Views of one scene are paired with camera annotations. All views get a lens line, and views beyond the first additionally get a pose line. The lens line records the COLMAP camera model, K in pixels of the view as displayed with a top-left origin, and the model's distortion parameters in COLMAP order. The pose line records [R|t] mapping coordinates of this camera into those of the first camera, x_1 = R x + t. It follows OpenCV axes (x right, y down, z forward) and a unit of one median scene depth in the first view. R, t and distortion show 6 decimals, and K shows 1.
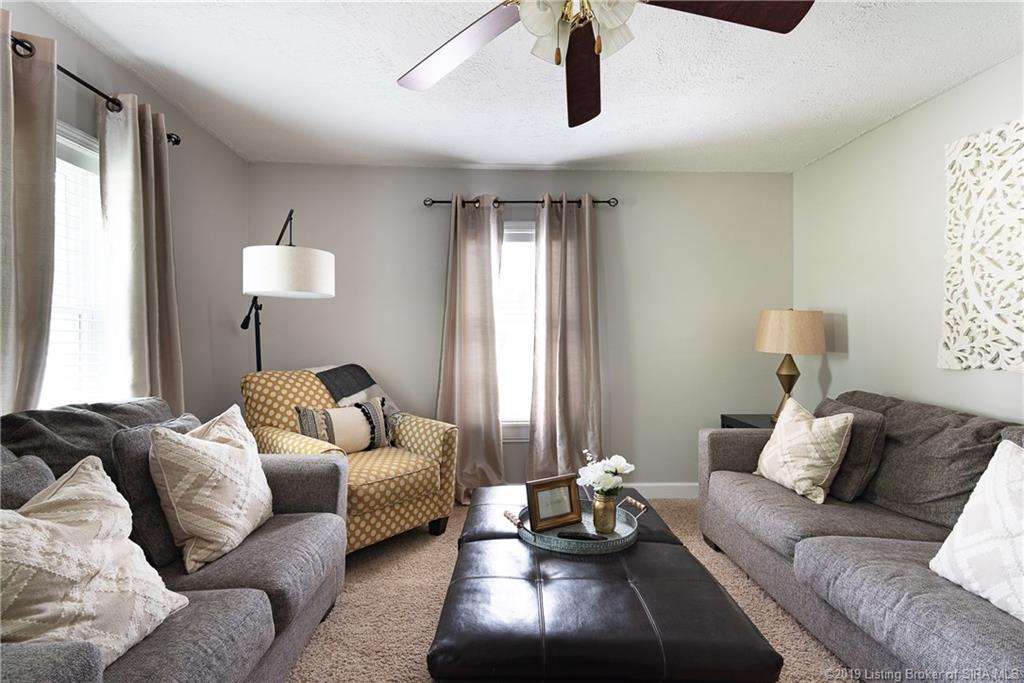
lens RADIAL K [[498.9, 0, 512.0], [0, 498.9, 341.5], [0, 0, 1]] dist [0.021837, 0.000173]
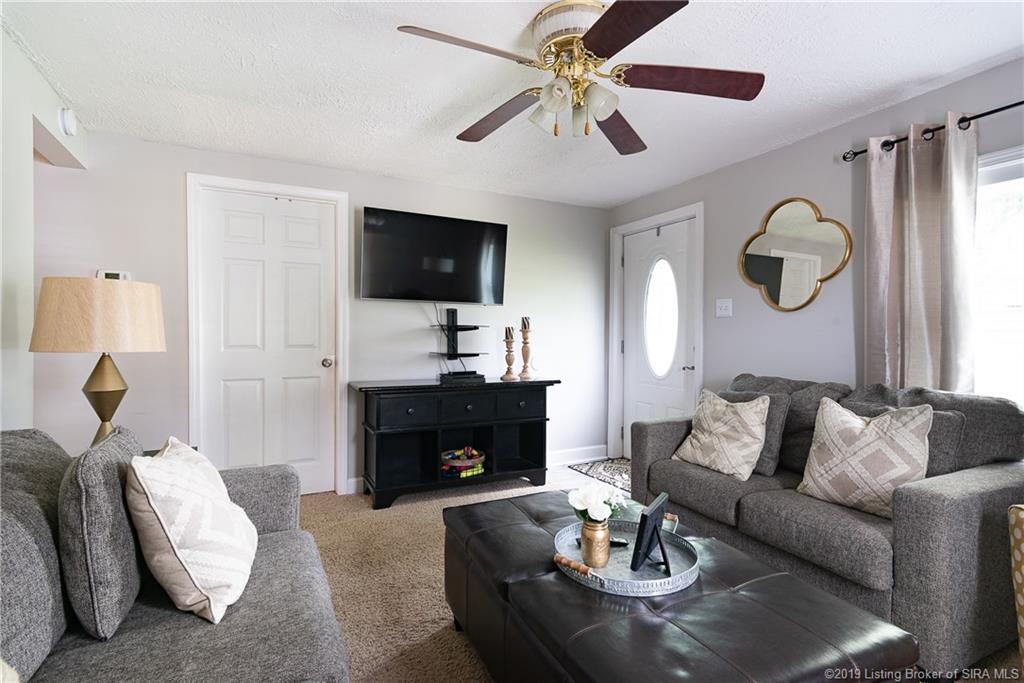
lens RADIAL K [[504.2, 0, 512.0], [0, 504.2, 341.5], [0, 0, 1]] dist [-0.000049, -0.000028]
pose [[-0.907396, 0.002819, -0.420267, 0.502239], [-0.003483, 0.999893, 0.014228, -0.010856], [0.420262, 0.014374, -0.907289, 1.275184]]
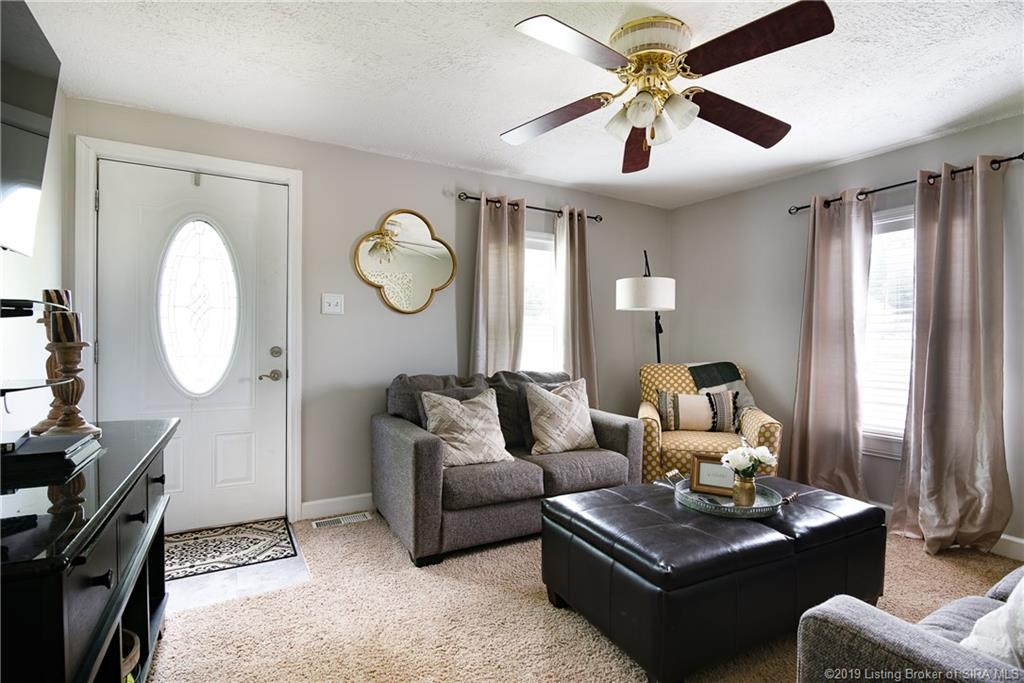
lens RADIAL K [[504.2, 0, 512.0], [0, 504.2, 341.5], [0, 0, 1]] dist [-0.000049, -0.000028]
pose [[0.467501, 0.006644, -0.883968, 0.694900], [-0.010492, 0.999943, 0.001967, -0.000358], [0.883930, 0.008355, 0.467544, -0.012575]]
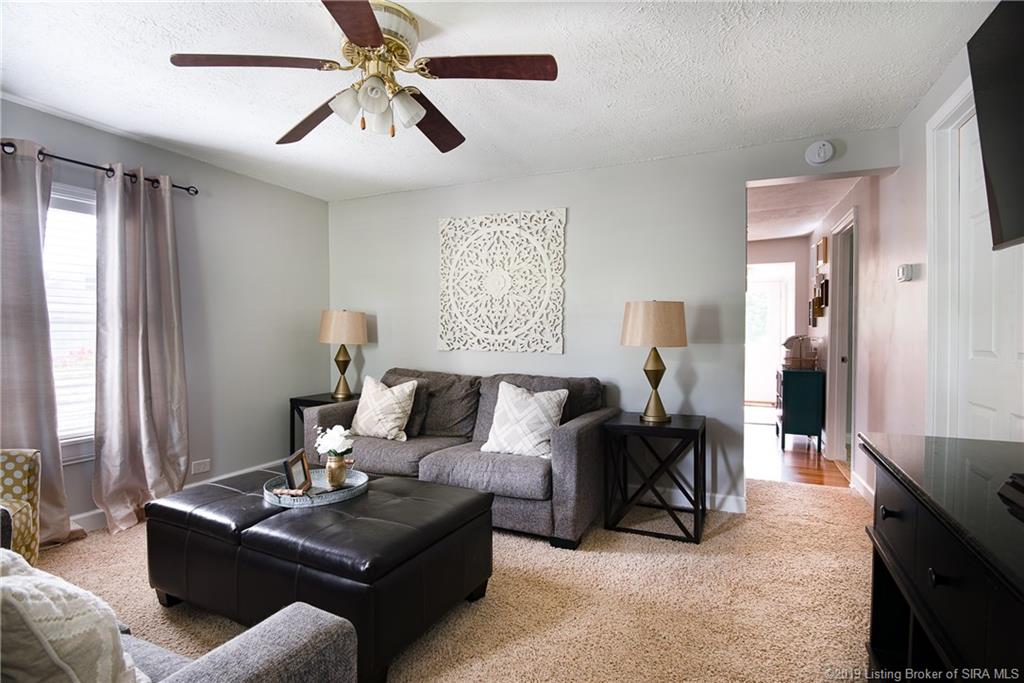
lens RADIAL K [[504.2, 0, 512.0], [0, 504.2, 341.5], [0, 0, 1]] dist [-0.000049, -0.000028]
pose [[0.449767, -0.017015, 0.892984, -0.554354], [0.007021, 0.999855, 0.015515, -0.000892], [-0.893118, -0.000709, 0.449822, 0.023222]]
